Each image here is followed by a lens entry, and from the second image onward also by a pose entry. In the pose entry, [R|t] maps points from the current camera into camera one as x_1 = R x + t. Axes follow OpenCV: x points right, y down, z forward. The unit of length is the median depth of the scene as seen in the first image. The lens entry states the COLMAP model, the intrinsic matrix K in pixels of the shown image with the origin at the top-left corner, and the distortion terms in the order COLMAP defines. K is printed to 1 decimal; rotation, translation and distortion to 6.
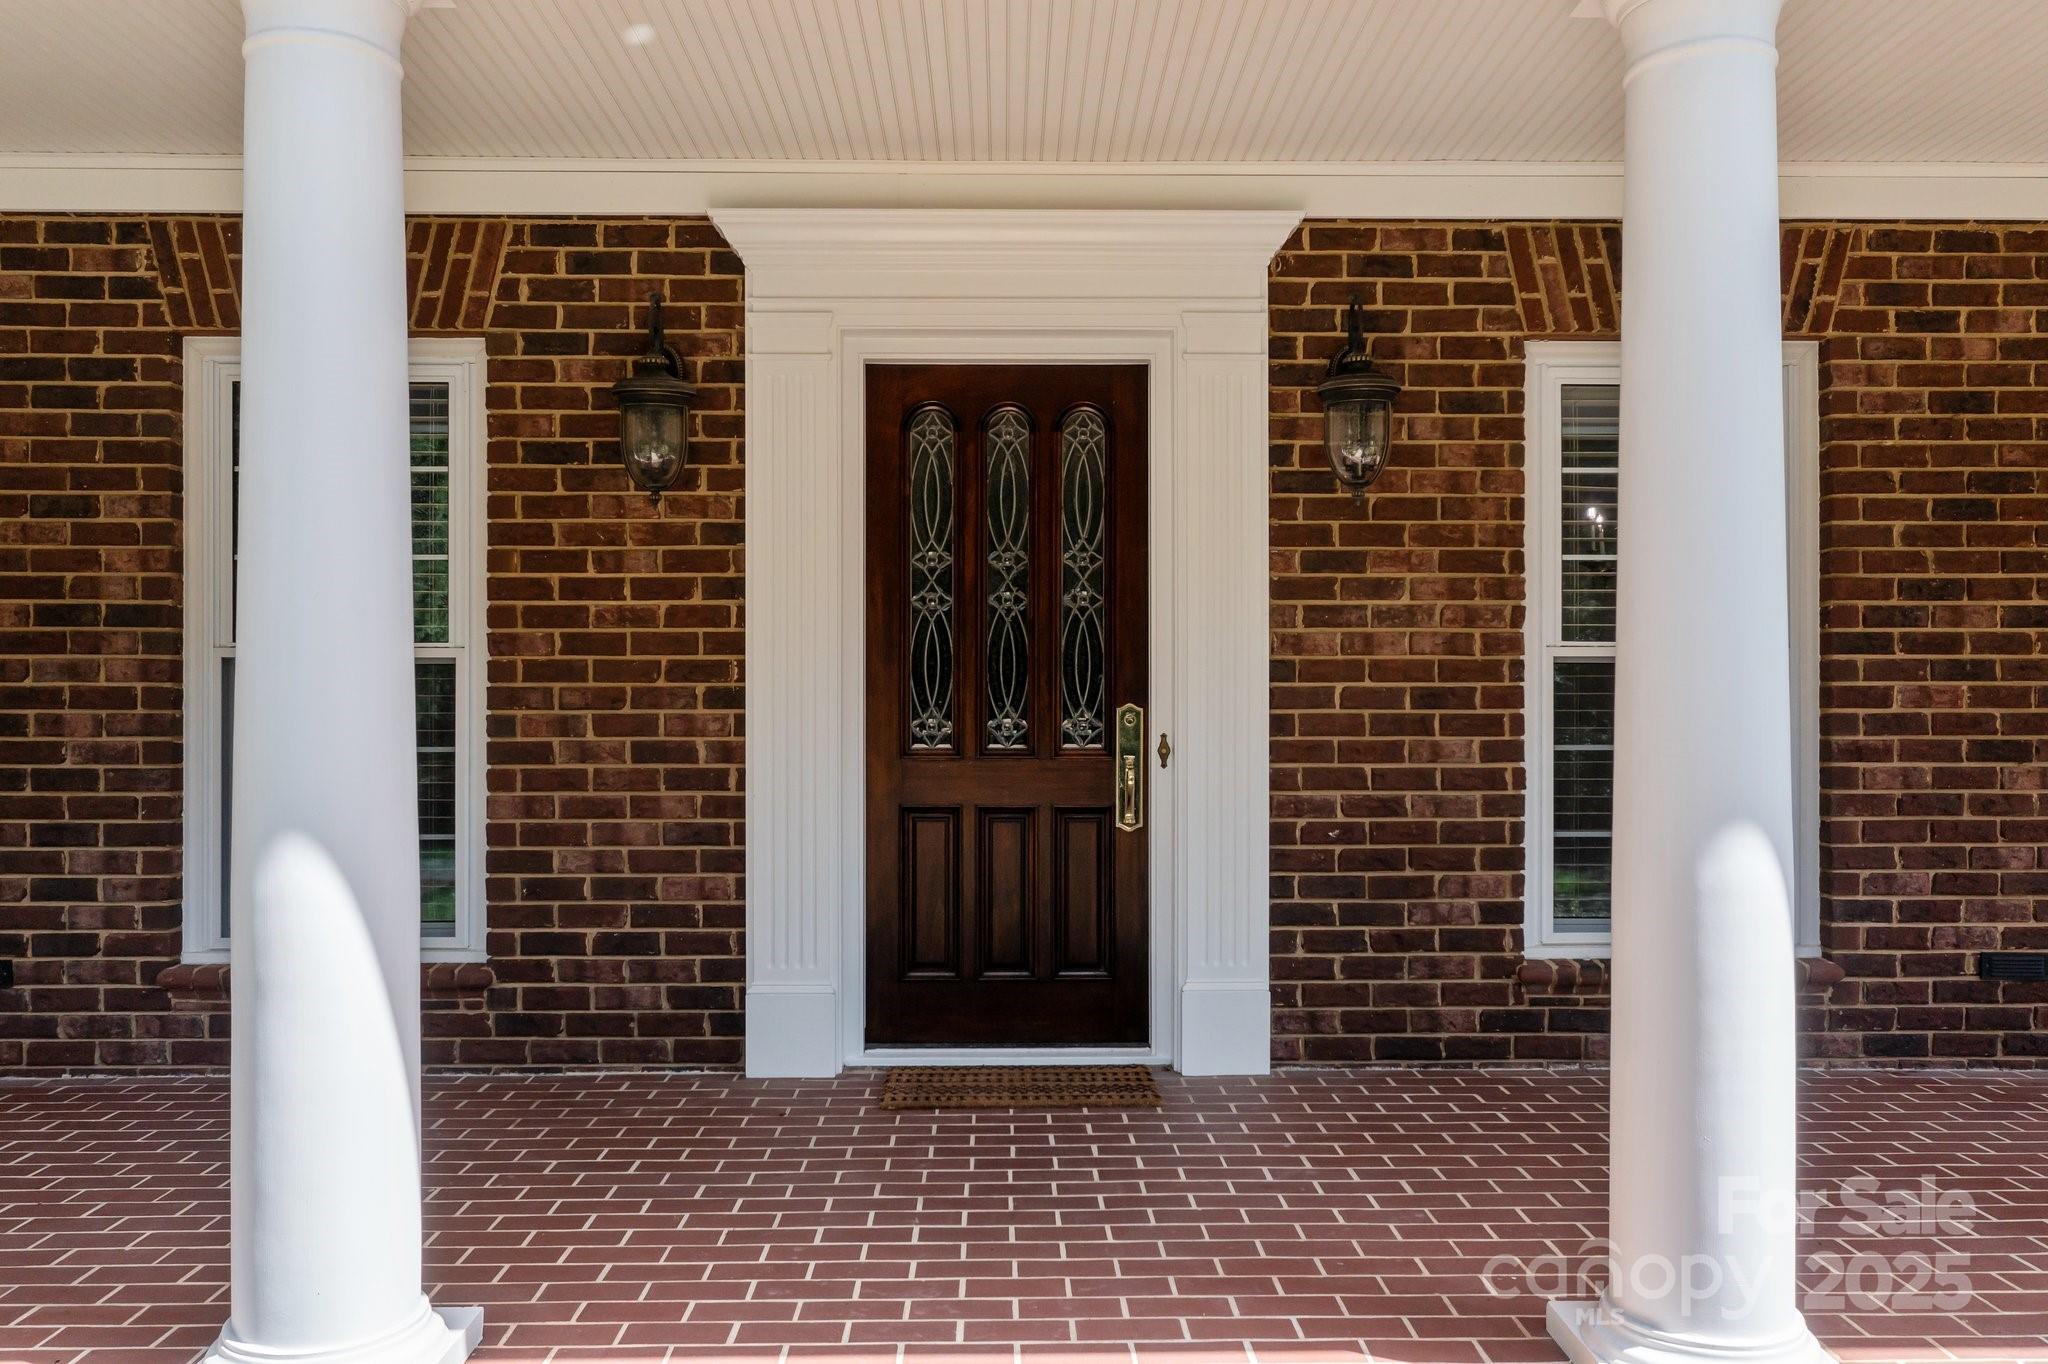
lens RADIAL K [[1683.5, 0, 1033.1], [0, 1683.5, 674.0], [0, 0, 1]] dist [-0.006281, 0.012246]
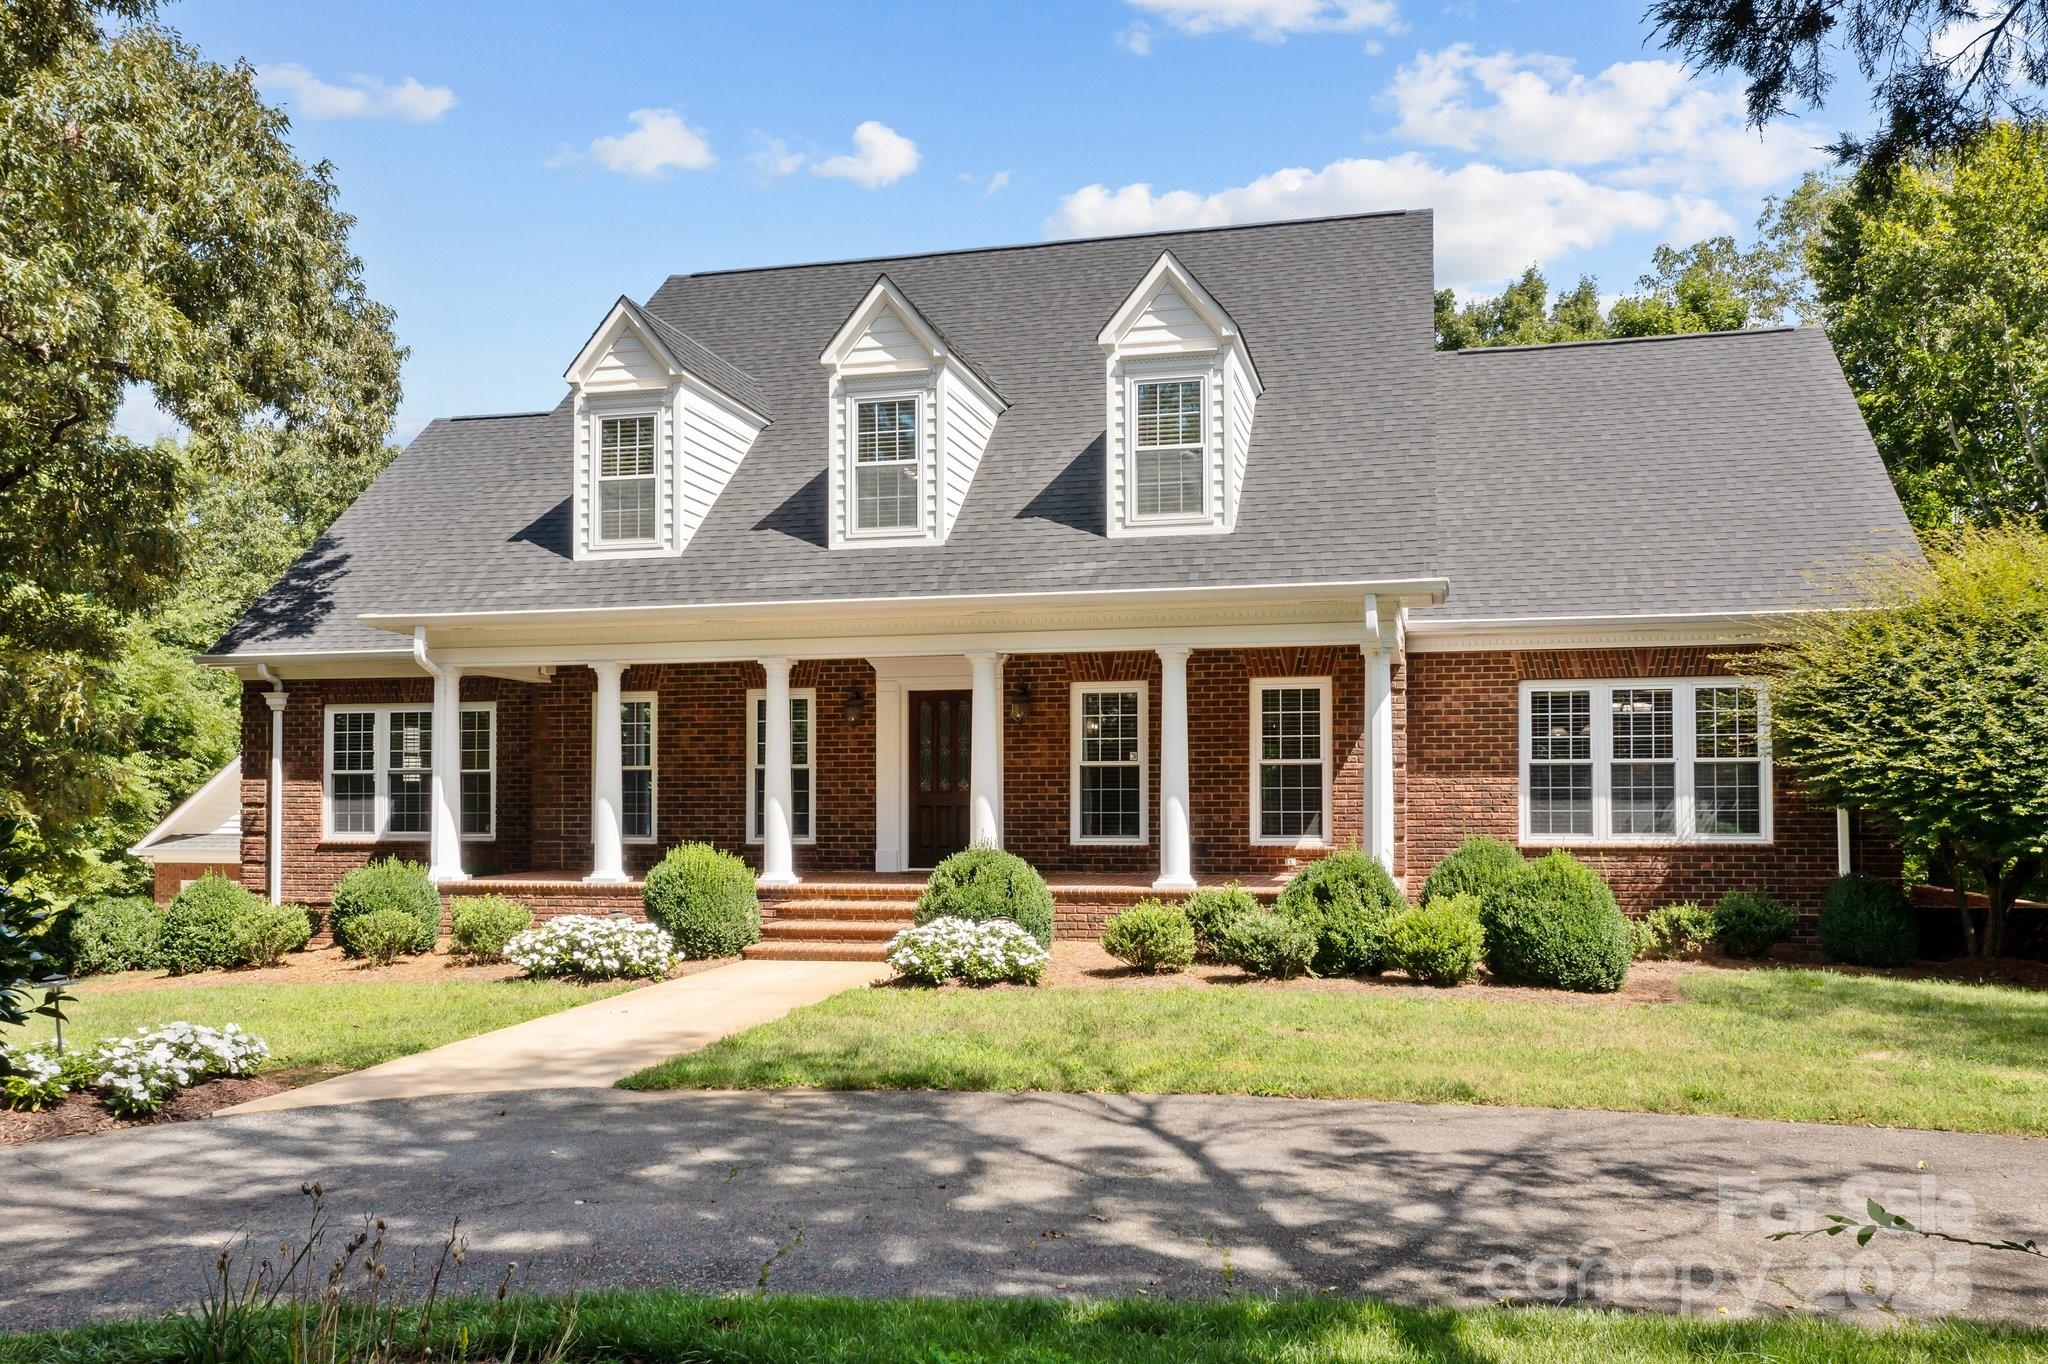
lens RADIAL K [[1683.5, 0, 1031.7], [0, 1683.5, 676.1], [0, 0, 1]] dist [-0.006281, 0.012246]
pose [[0.968443, -0.021857, -0.248274, 1.169579], [0.010258, 0.998799, -0.047917, -0.030848], [0.249023, 0.043858, 0.967504, -2.751358]]
